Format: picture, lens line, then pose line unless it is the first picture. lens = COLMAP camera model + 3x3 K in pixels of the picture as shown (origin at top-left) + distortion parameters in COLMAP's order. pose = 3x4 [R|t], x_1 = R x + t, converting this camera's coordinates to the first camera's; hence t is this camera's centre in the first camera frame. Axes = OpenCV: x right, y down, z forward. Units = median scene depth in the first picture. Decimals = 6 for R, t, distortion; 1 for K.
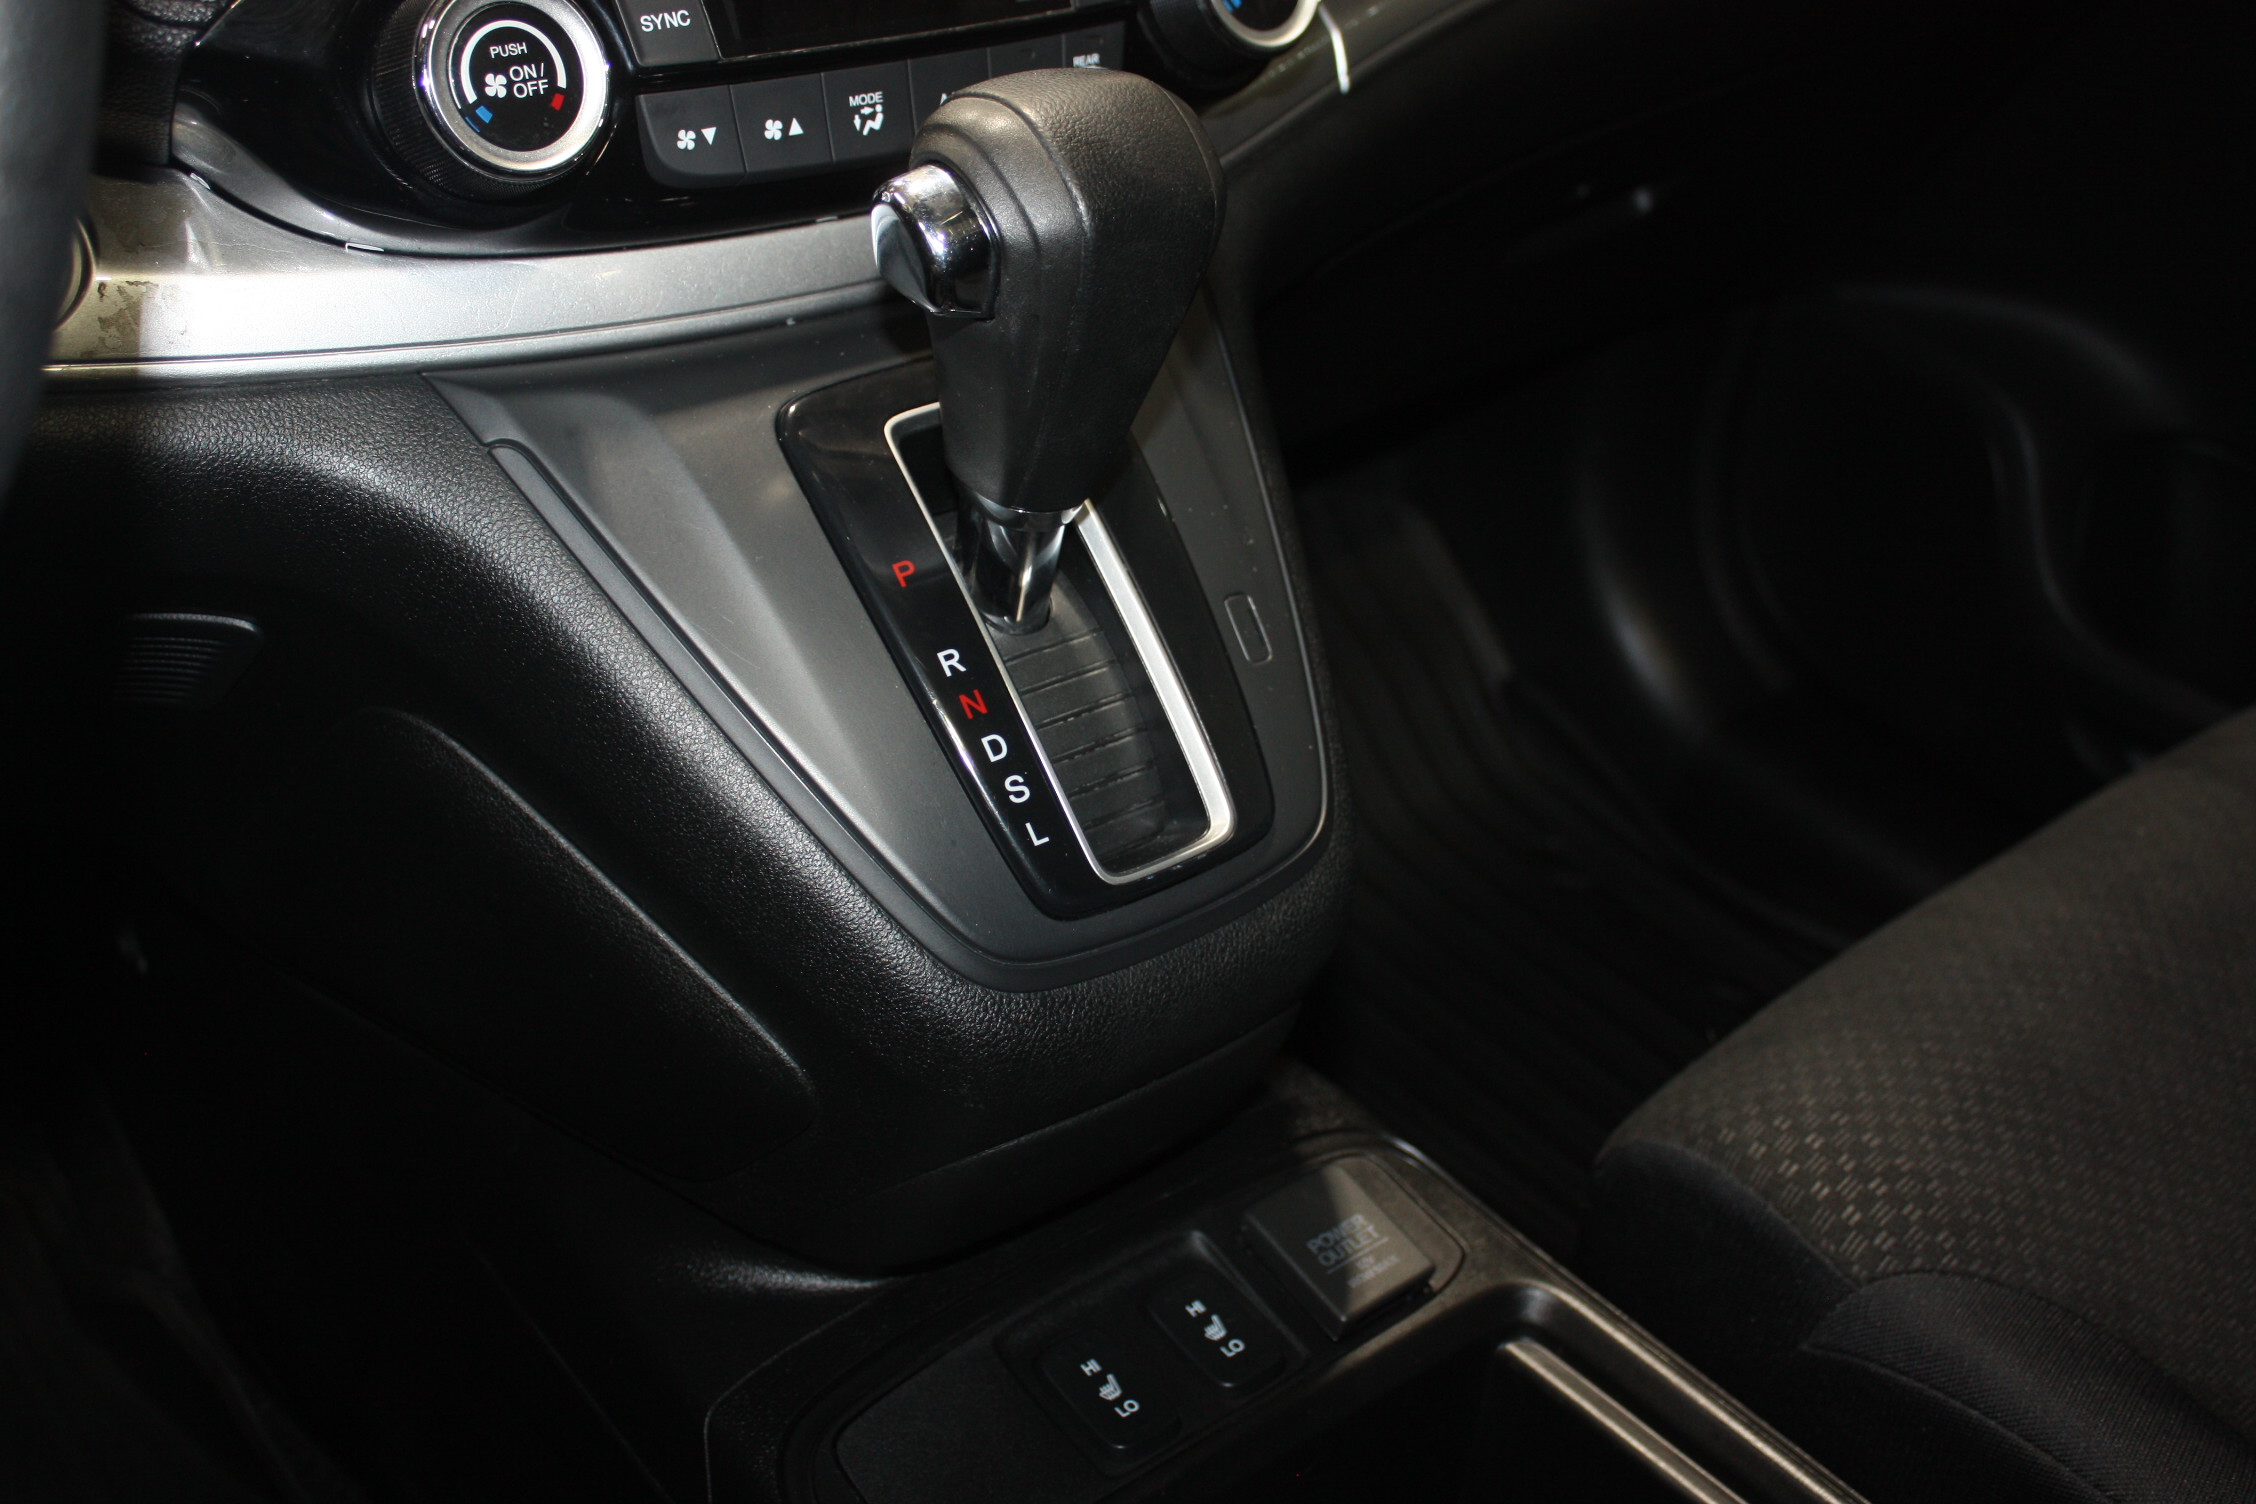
lens RADIAL K [[2399.3, 0, 1128.0], [0, 2399.3, 752.0], [0, 0, 1]] dist [-0.106244, 0.000696]
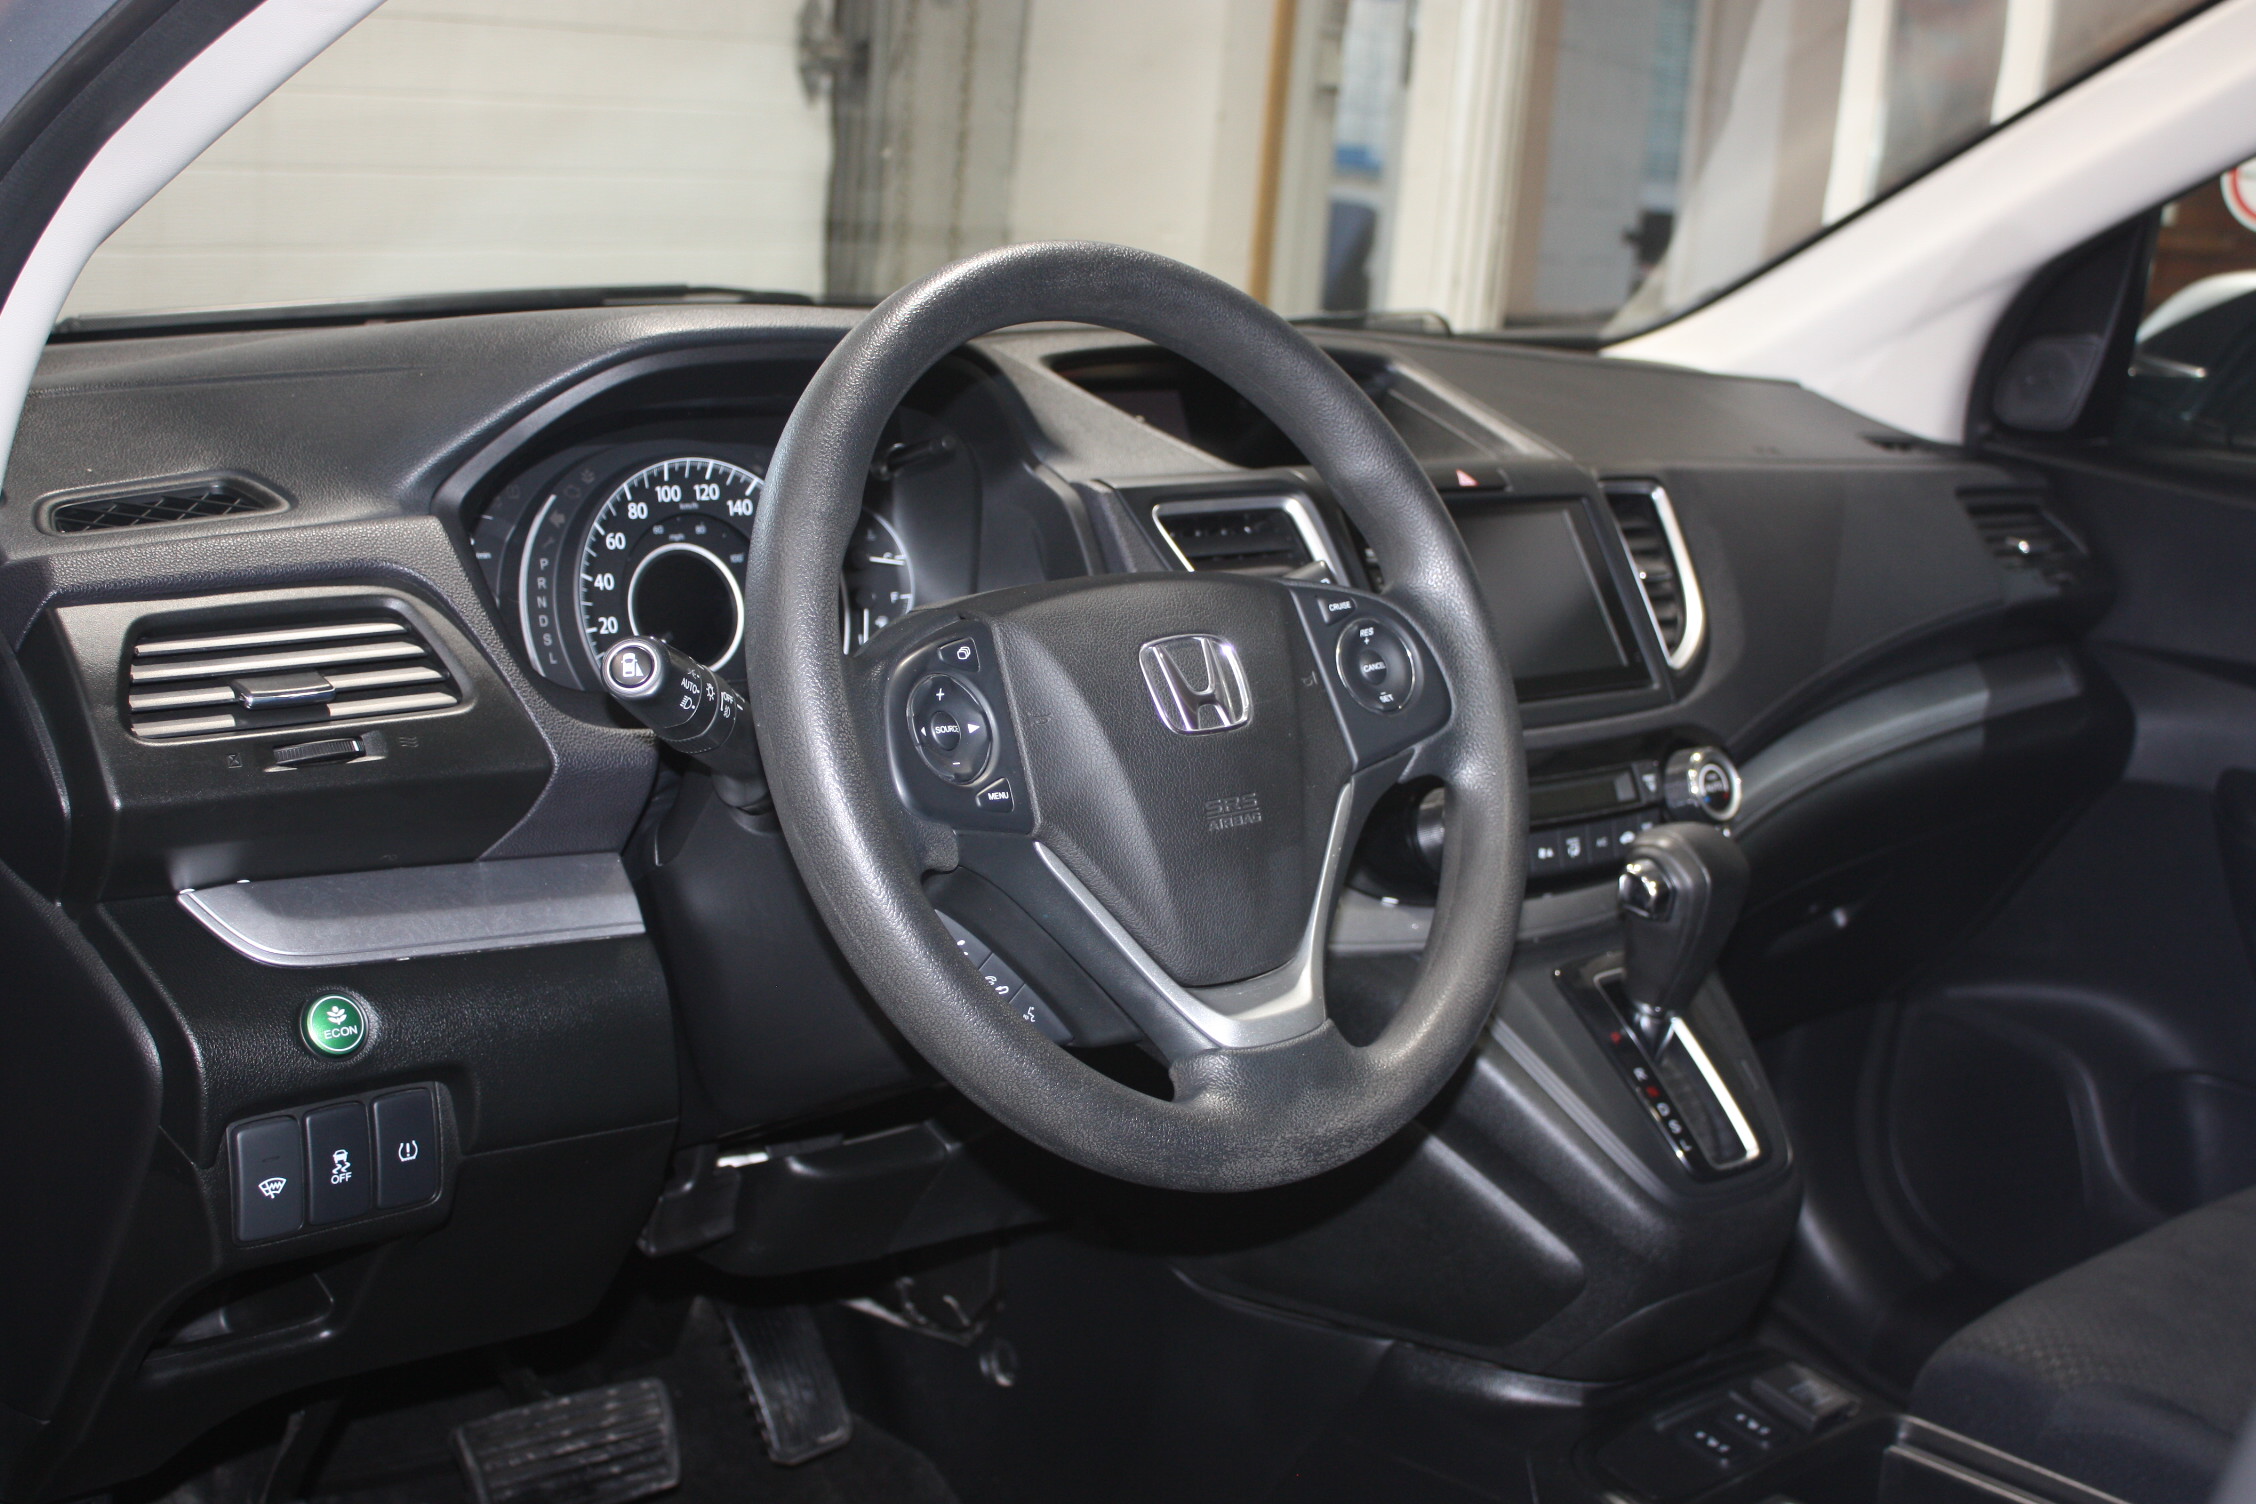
lens RADIAL K [[2921.6, 0, 1128.0], [0, 2921.6, 752.0], [0, 0, 1]] dist [-0.093303, 0.098484]
pose [[0.998672, -0.019398, 0.047731, -0.715280], [0.034186, 0.942587, -0.332207, 0.601292], [-0.038547, 0.333397, 0.941998, -1.767684]]
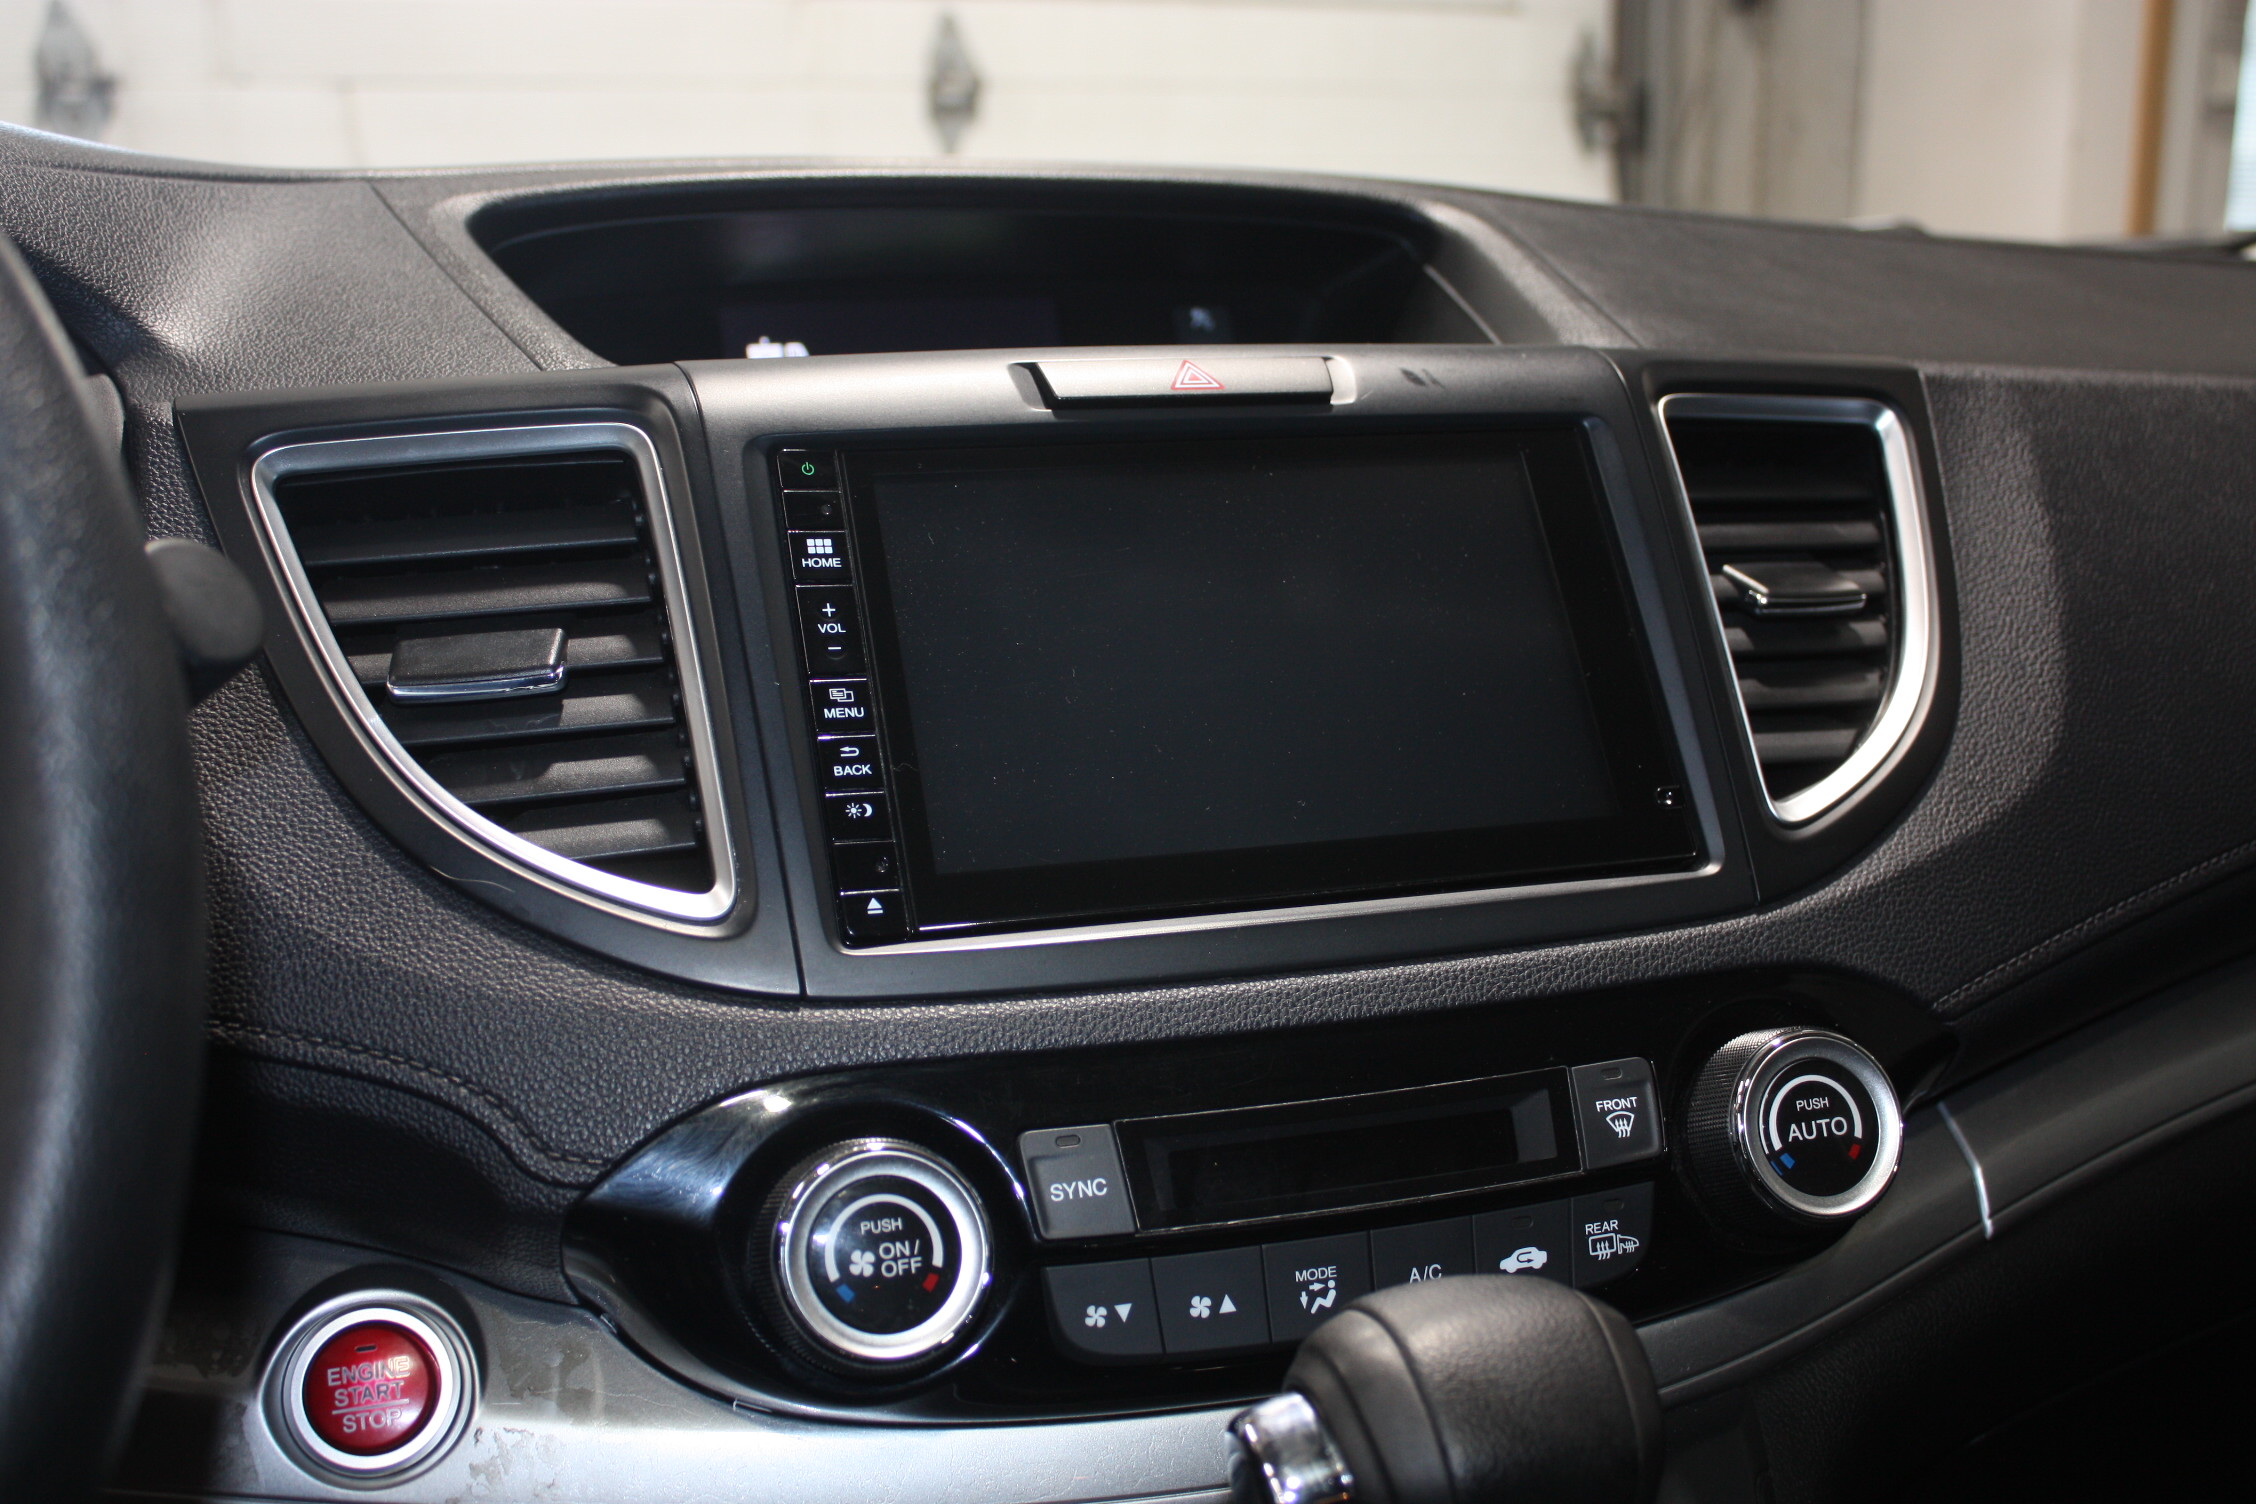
lens RADIAL K [[2399.3, 0, 1128.0], [0, 2399.3, 752.0], [0, 0, 1]] dist [-0.106244, 0.000696]
pose [[0.912883, -0.018281, -0.407812, 0.202793], [-0.131551, 0.932530, -0.336278, -0.152827], [0.386444, 0.360630, 0.848886, 0.146145]]
